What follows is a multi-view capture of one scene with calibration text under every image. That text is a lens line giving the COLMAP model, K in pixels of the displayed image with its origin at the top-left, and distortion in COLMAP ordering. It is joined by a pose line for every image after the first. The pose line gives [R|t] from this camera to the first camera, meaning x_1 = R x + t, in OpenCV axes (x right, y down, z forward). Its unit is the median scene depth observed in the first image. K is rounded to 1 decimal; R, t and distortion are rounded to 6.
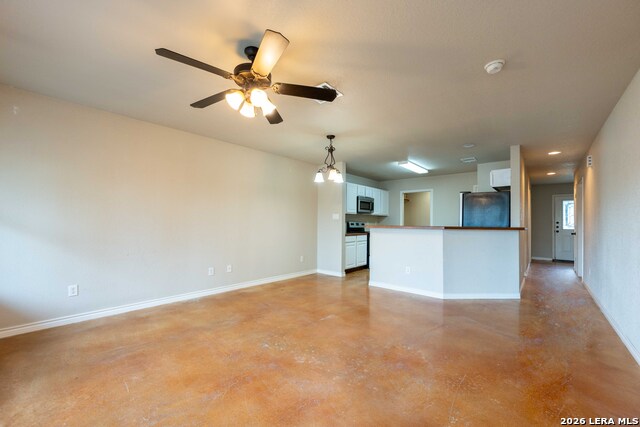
lens RADIAL K [[251.7, 0, 308.4], [0, 251.7, 219.8], [0, 0, 1]] dist [-0.009674, 0.000077]
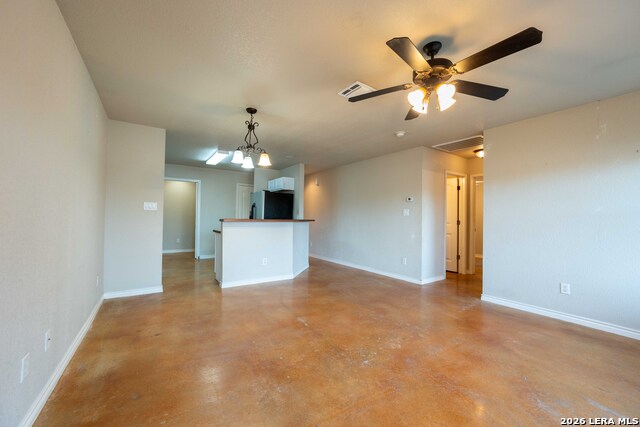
lens RADIAL K [[251.7, 0, 317.3], [0, 251.7, 214.5], [0, 0, 1]] dist [-0.009674, 0.000077]
pose [[0.249583, 0.004554, 0.968343, -1.000761], [-0.020845, 0.999782, 0.000671, -0.001560], [-0.968129, -0.020353, 0.249624, 0.917841]]
